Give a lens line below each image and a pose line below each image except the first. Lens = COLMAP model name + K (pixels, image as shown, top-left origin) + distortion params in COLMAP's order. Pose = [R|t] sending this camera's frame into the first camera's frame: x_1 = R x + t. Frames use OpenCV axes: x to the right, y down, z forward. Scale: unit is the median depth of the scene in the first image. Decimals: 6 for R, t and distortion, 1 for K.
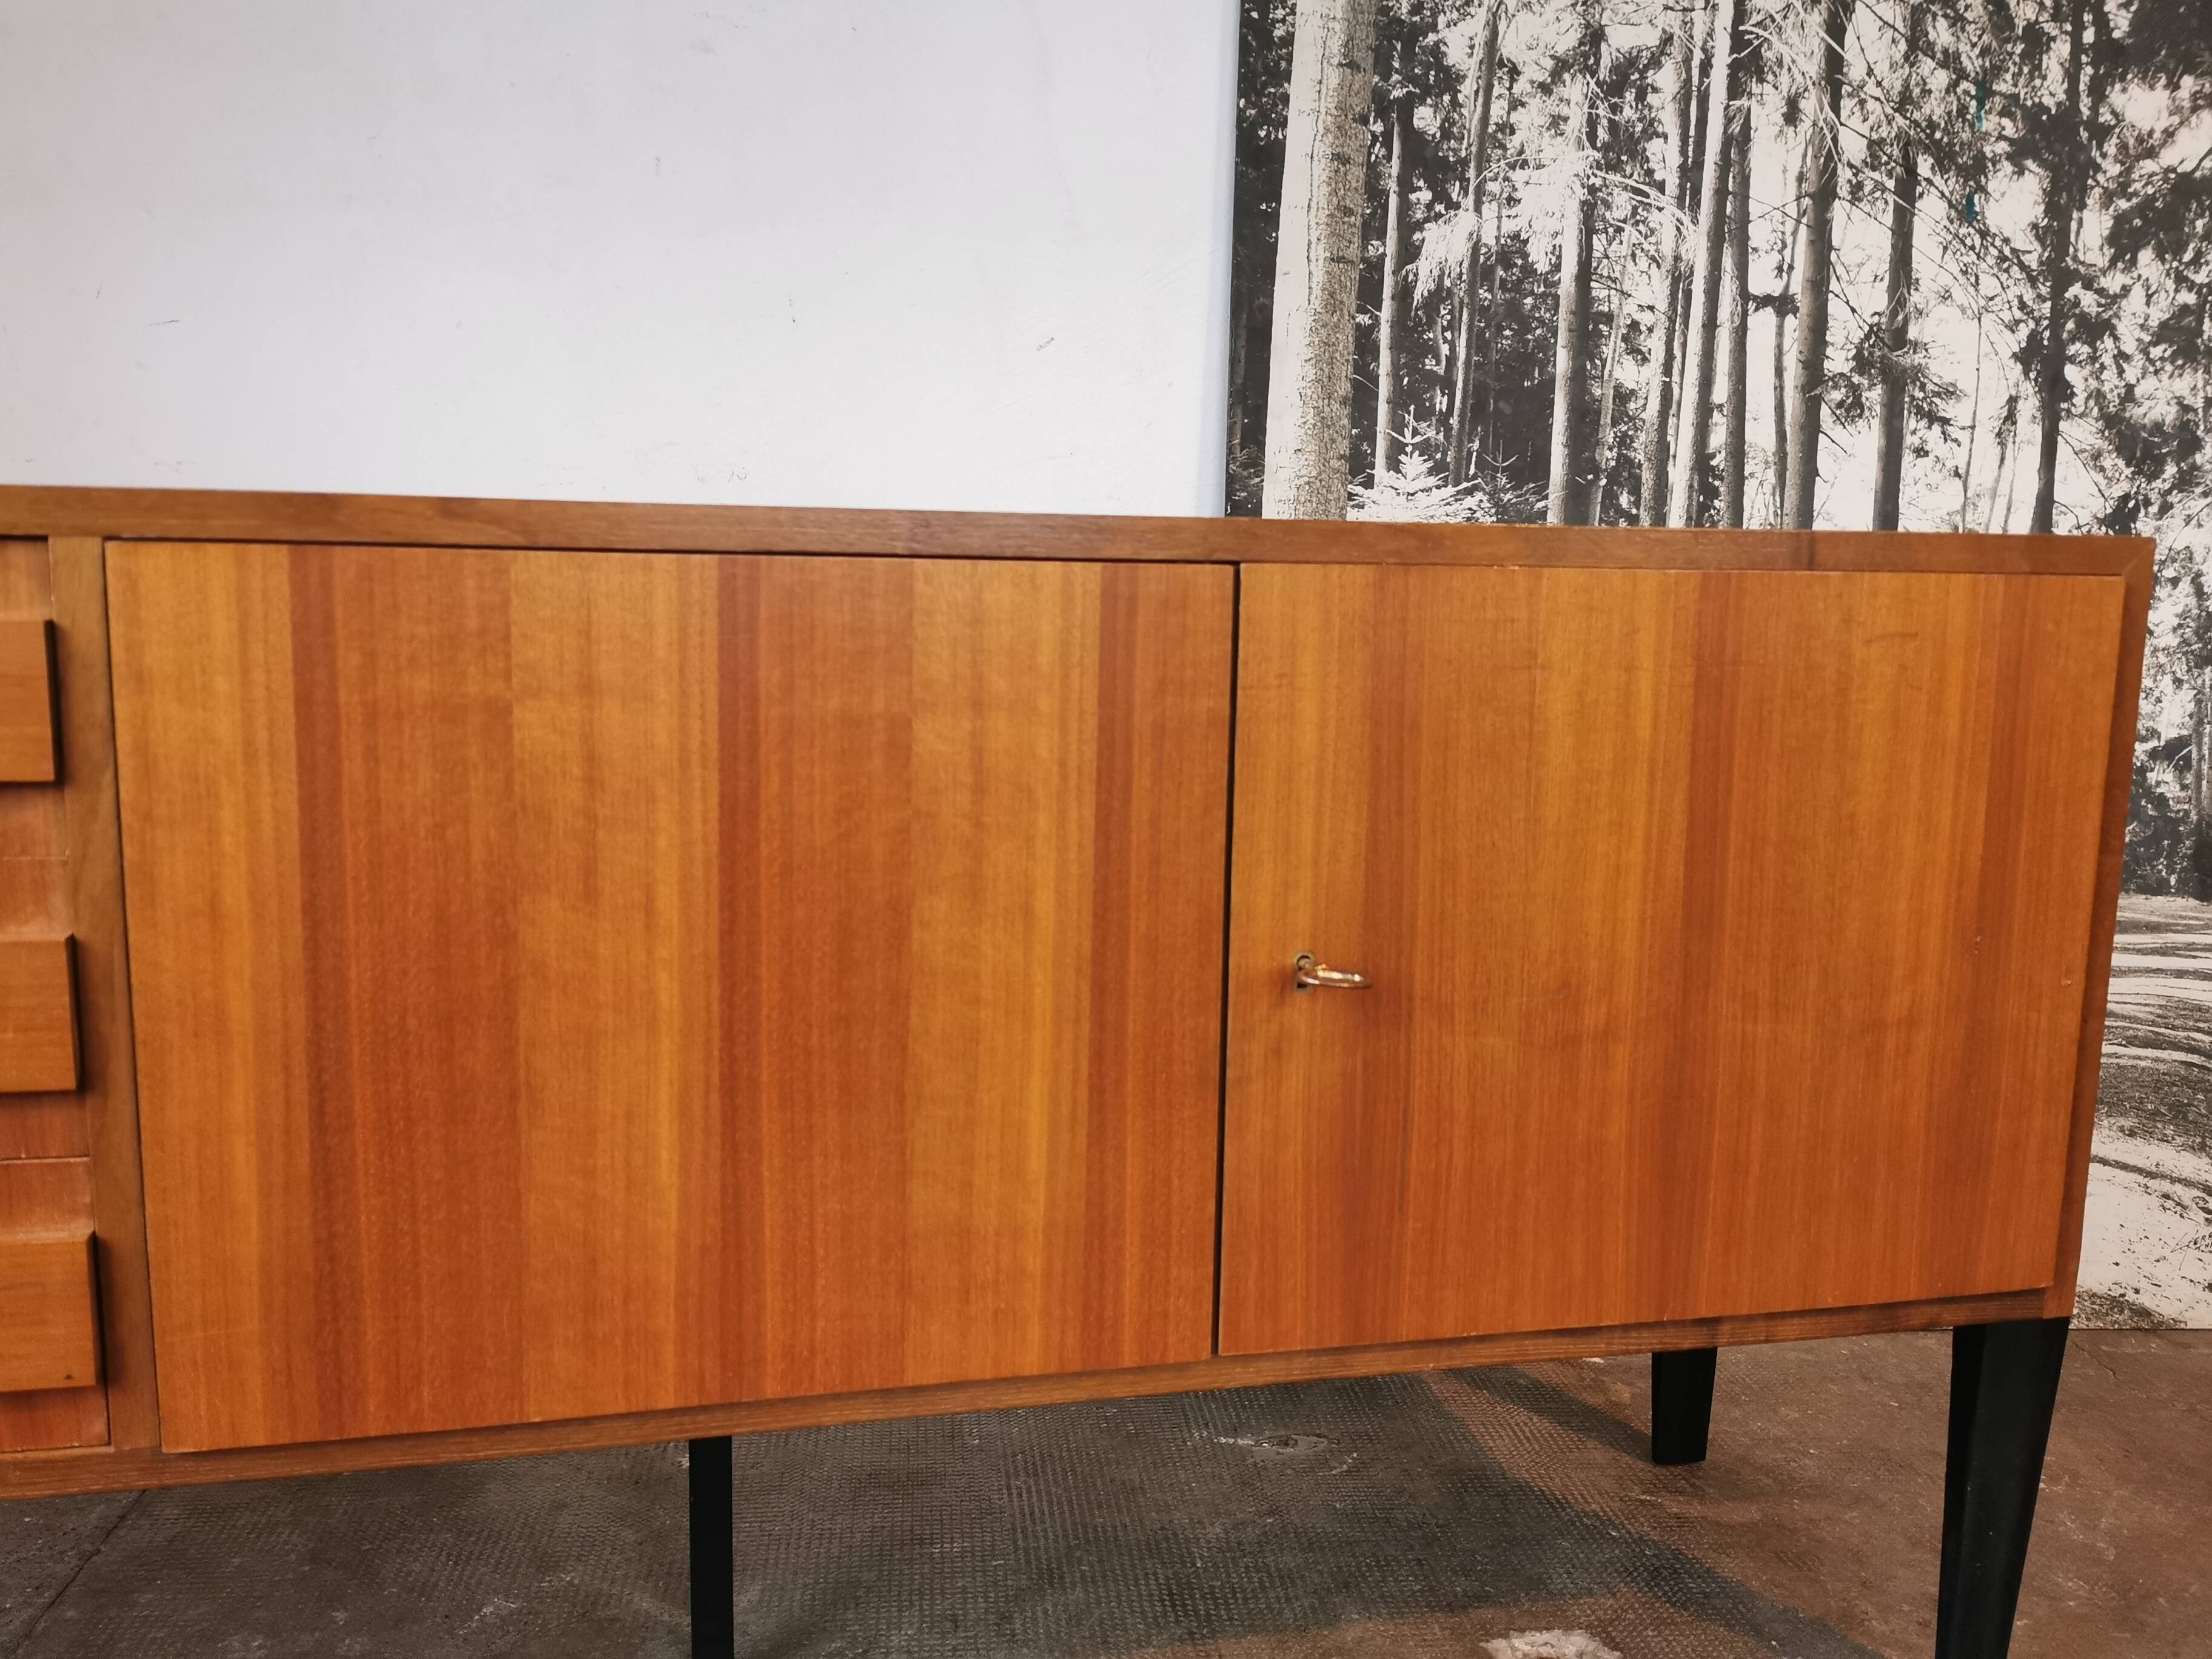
lens RADIAL K [[1706.8, 0, 1079.3], [0, 1706.8, 825.1], [0, 0, 1]] dist [0.070199, -0.114446]
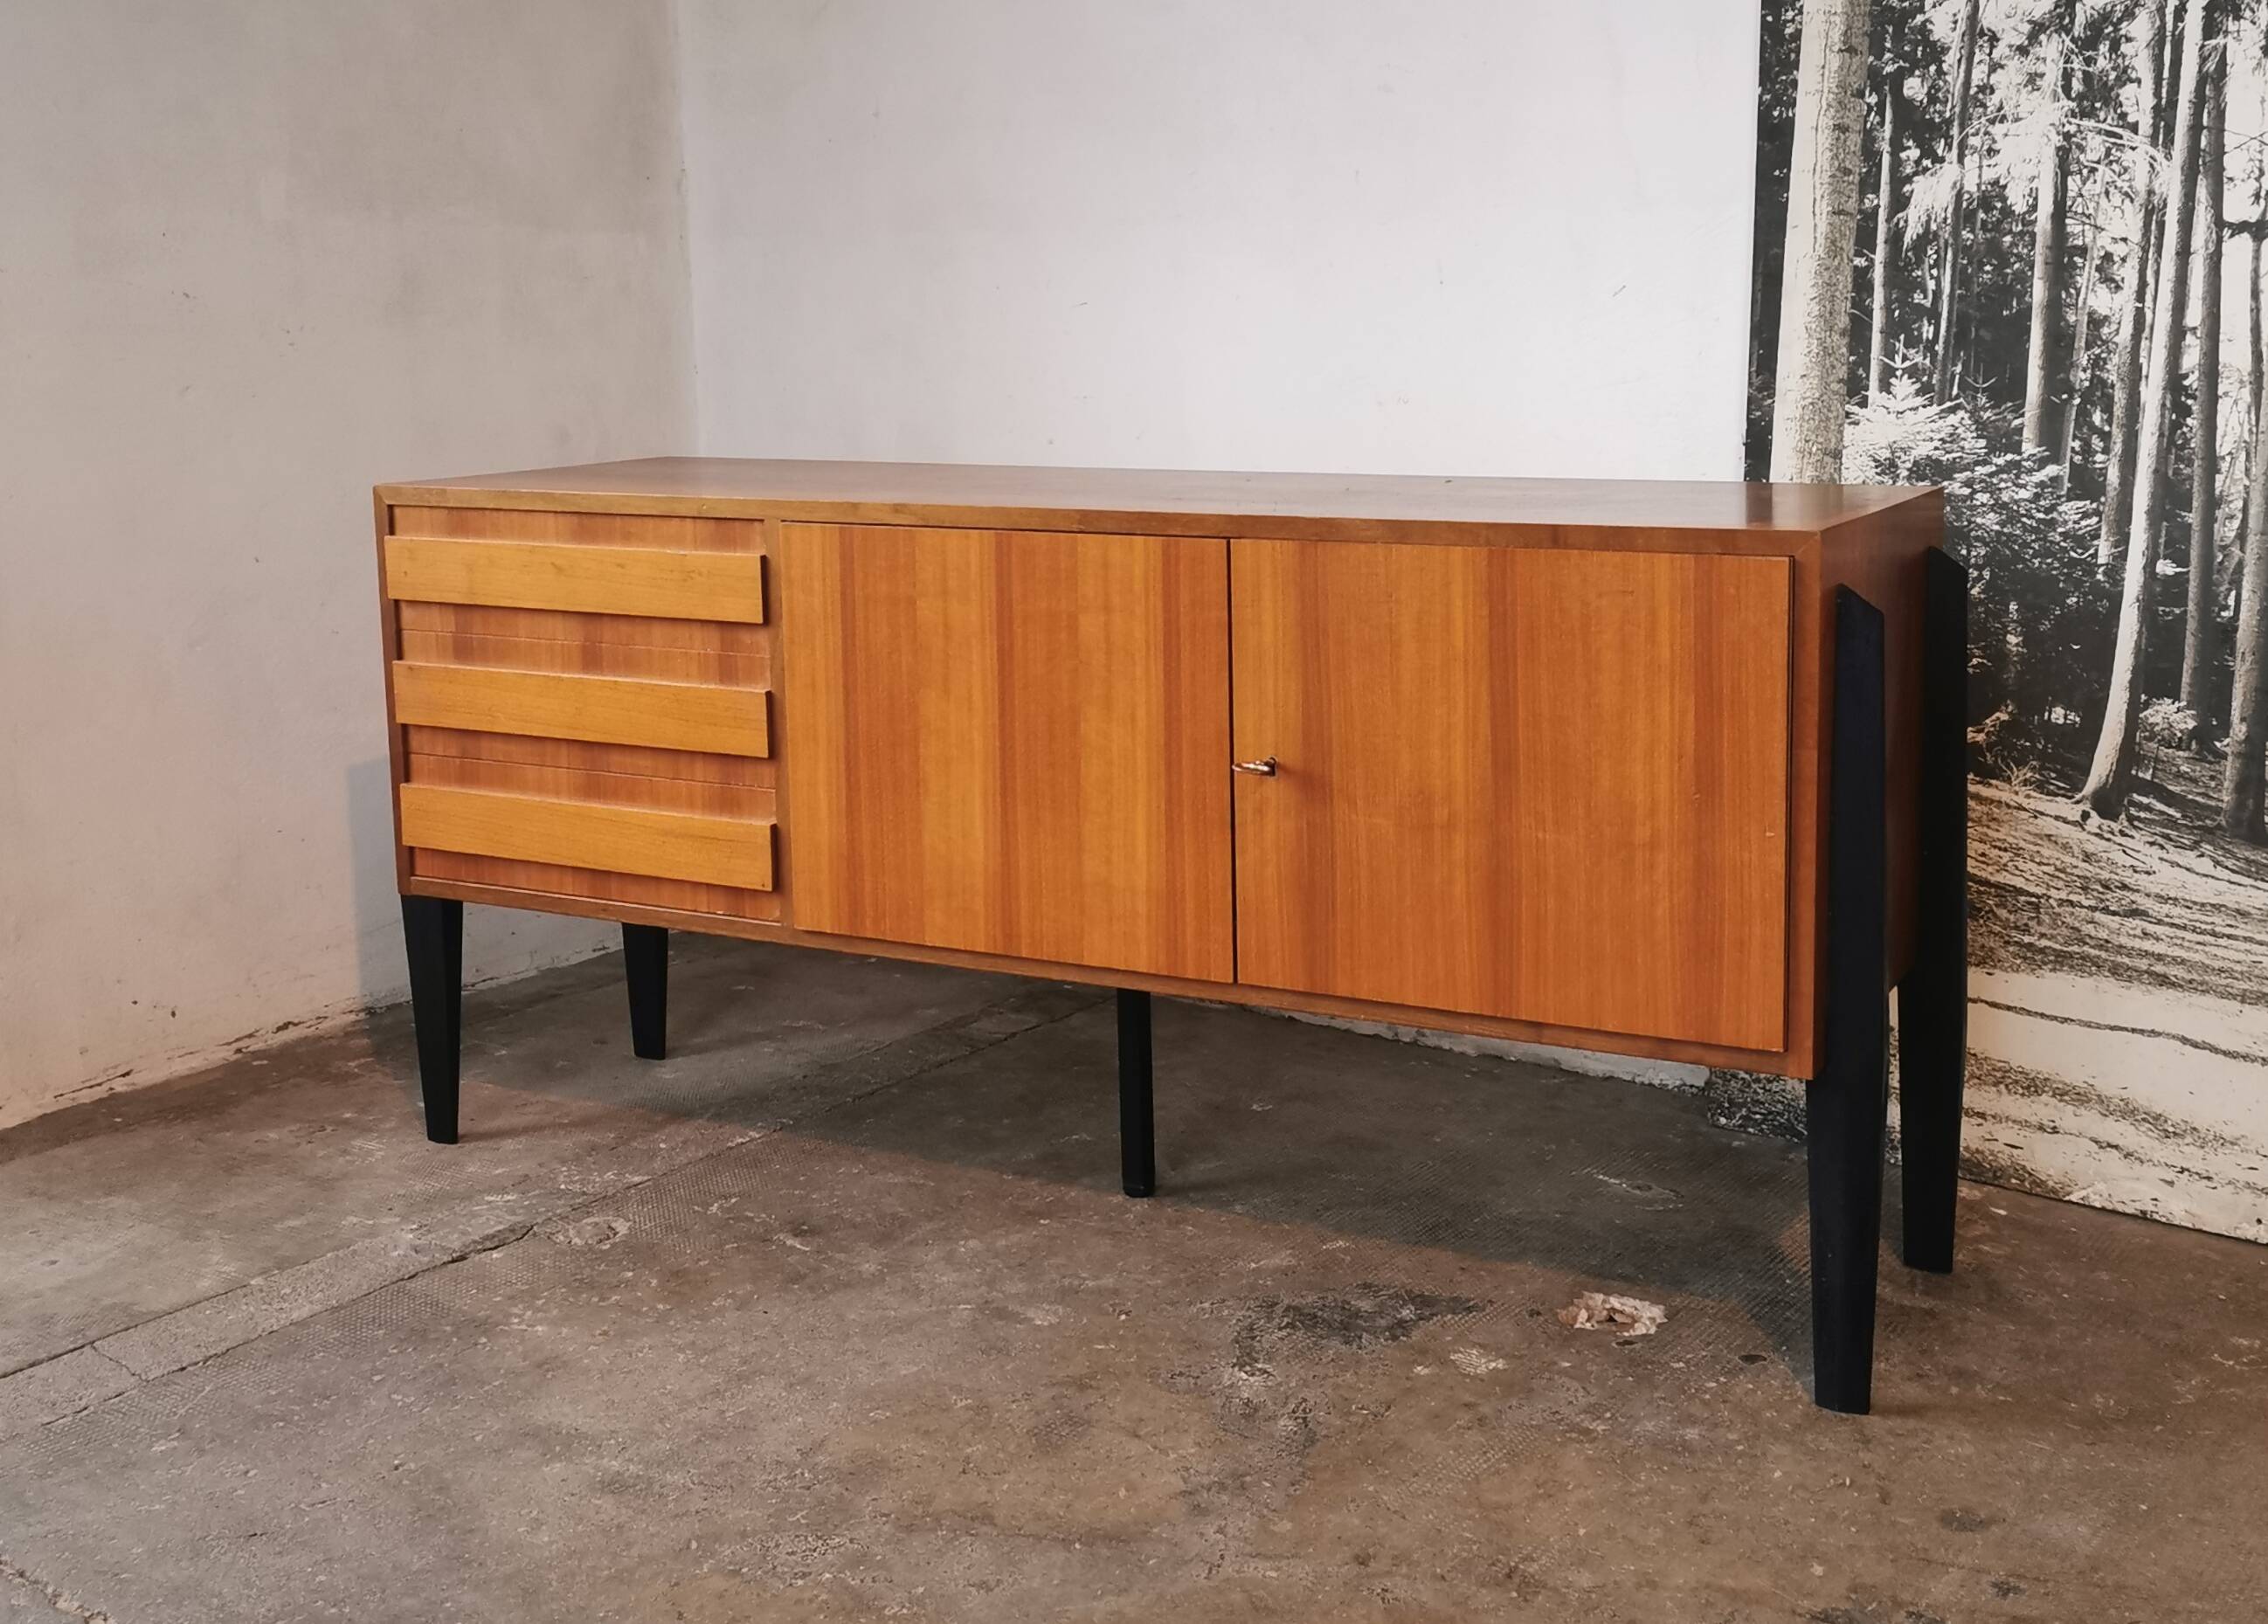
lens RADIAL K [[2453.8, 0, 1280.9], [0, 2453.8, 599.0], [0, 0, 1]] dist [0.034915, 0.000000]
pose [[0.774658, 0.051935, -0.630244, 0.908613], [-0.063835, 0.997953, 0.003773, -0.051292], [0.629150, 0.037309, 0.776388, -0.508148]]
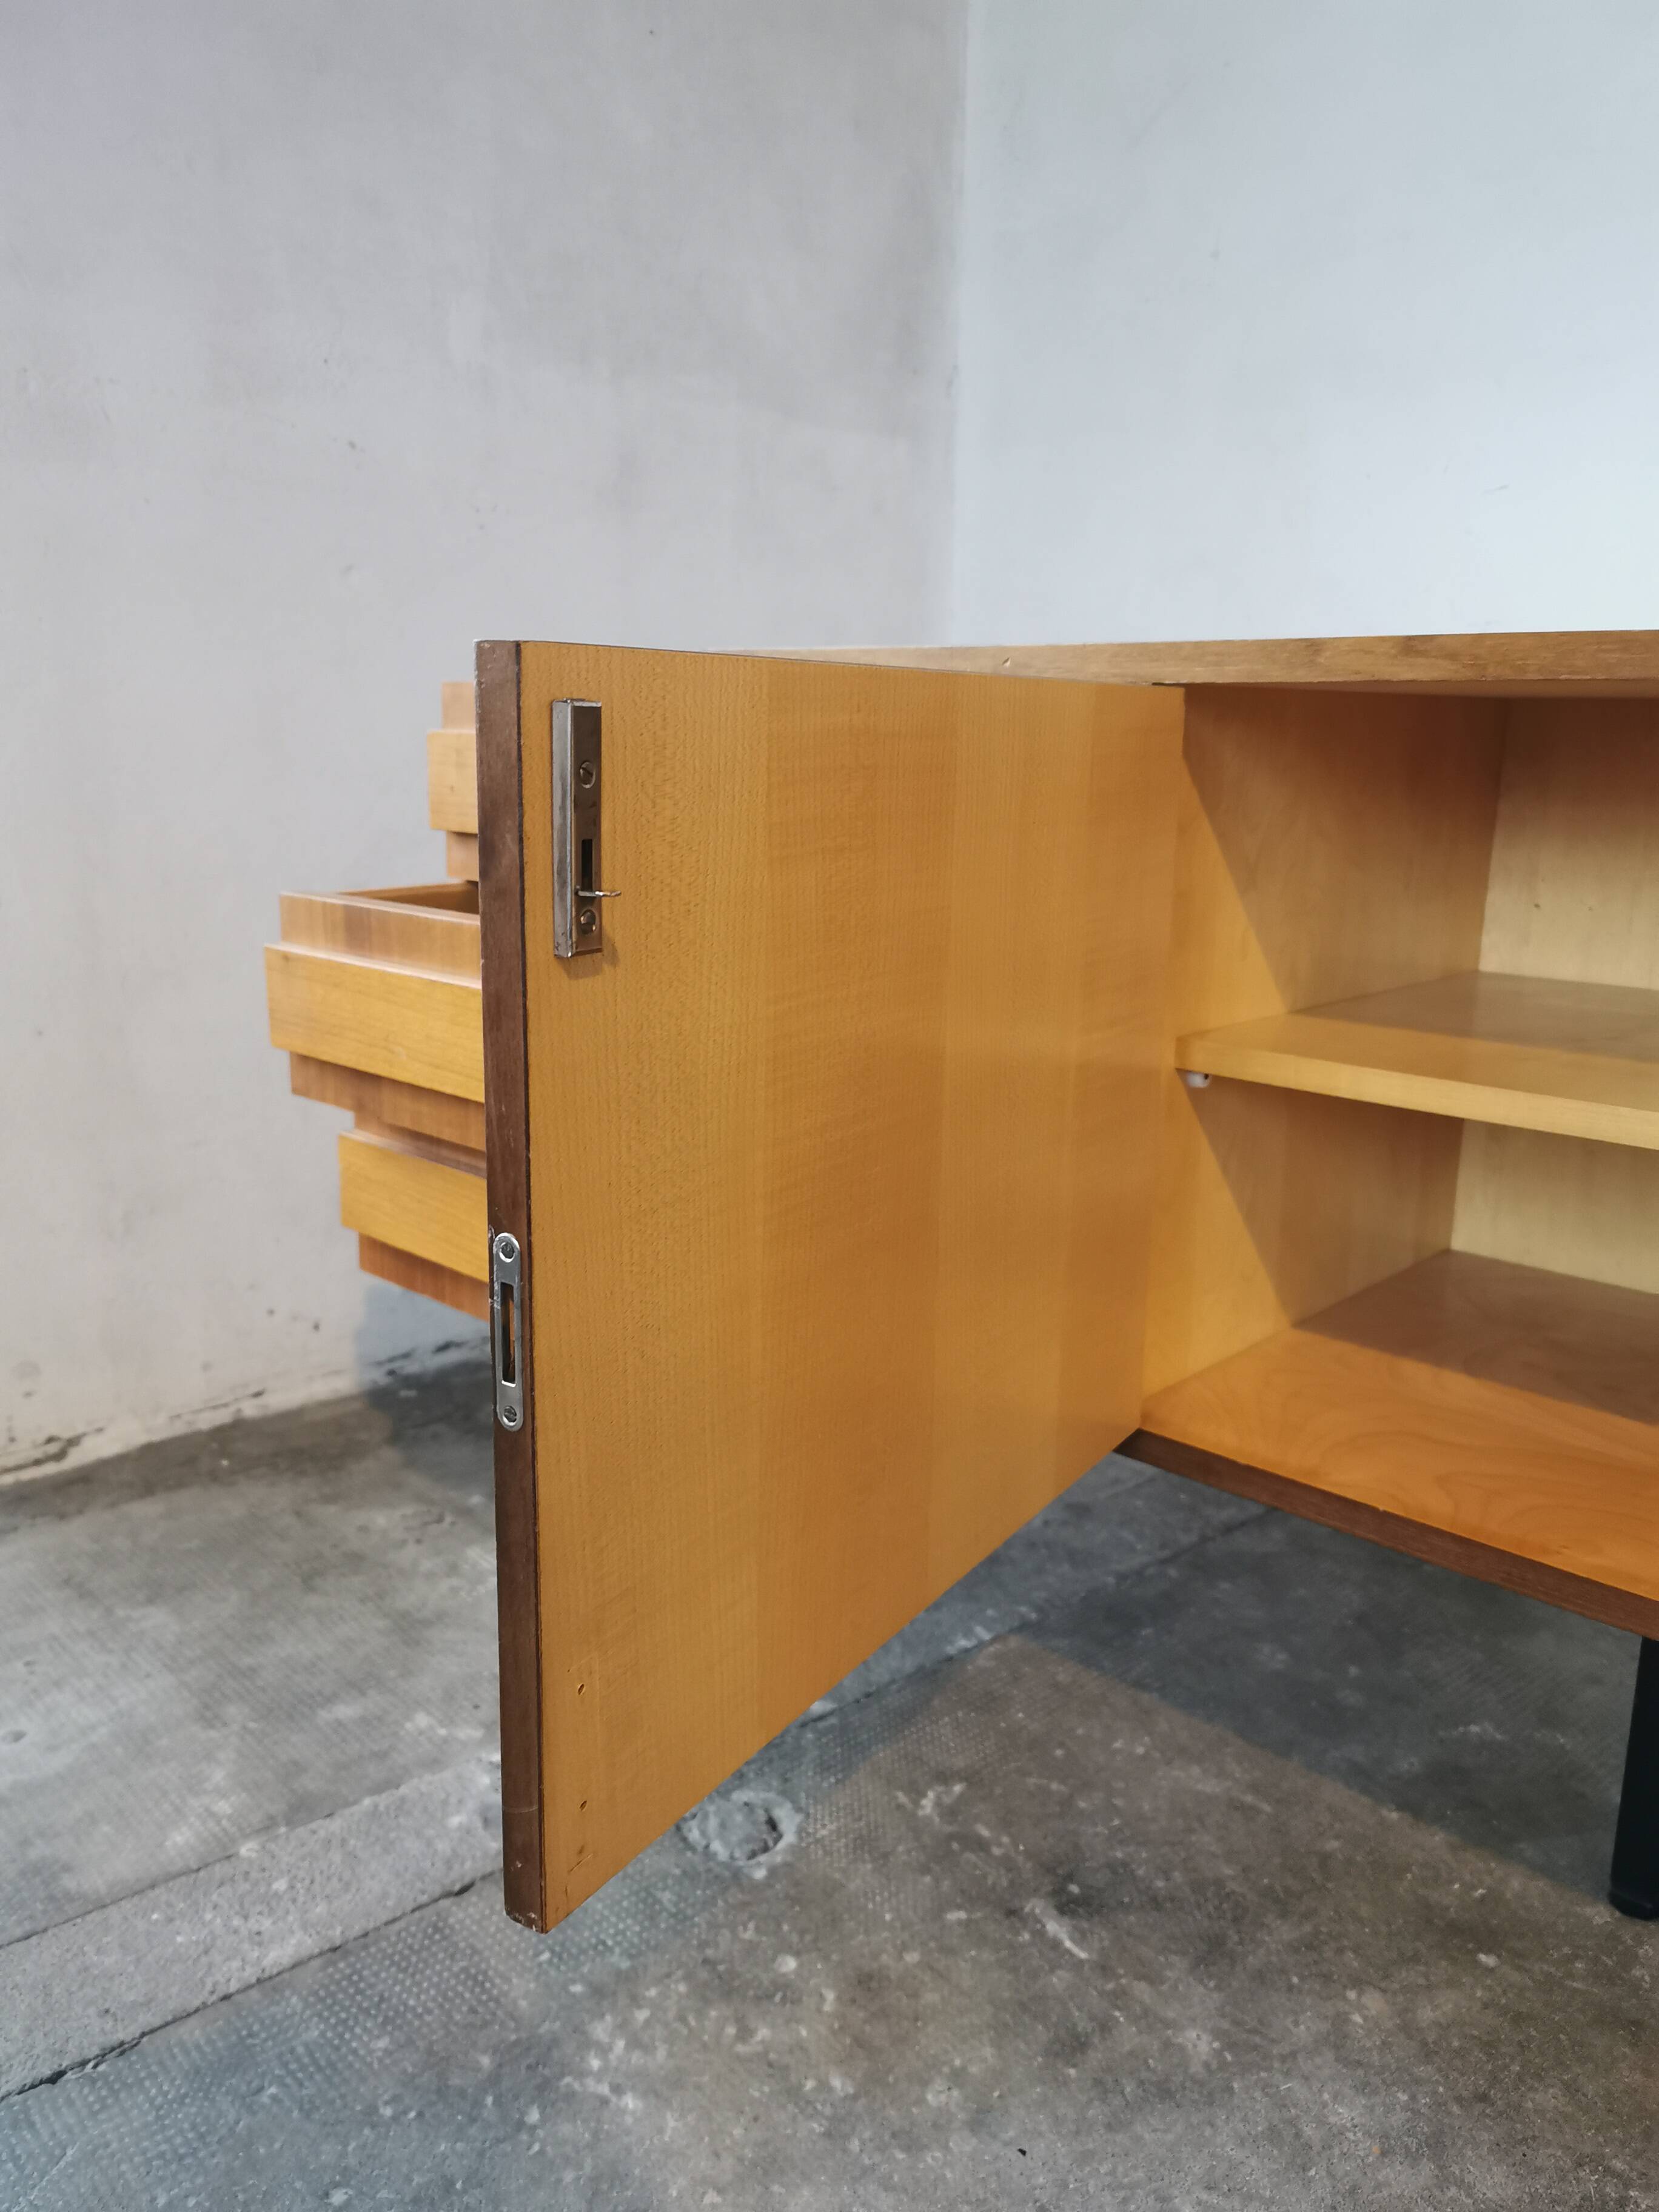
lens RADIAL K [[1706.8, 0, 820.5], [0, 1706.8, 1117.3], [0, 0, 1]] dist [0.070199, -0.114446]
pose [[0.568014, 0.177737, -0.803598, 0.151080], [-0.124092, 0.983736, 0.129866, 0.003658], [0.813610, 0.025954, 0.580831, 0.045729]]
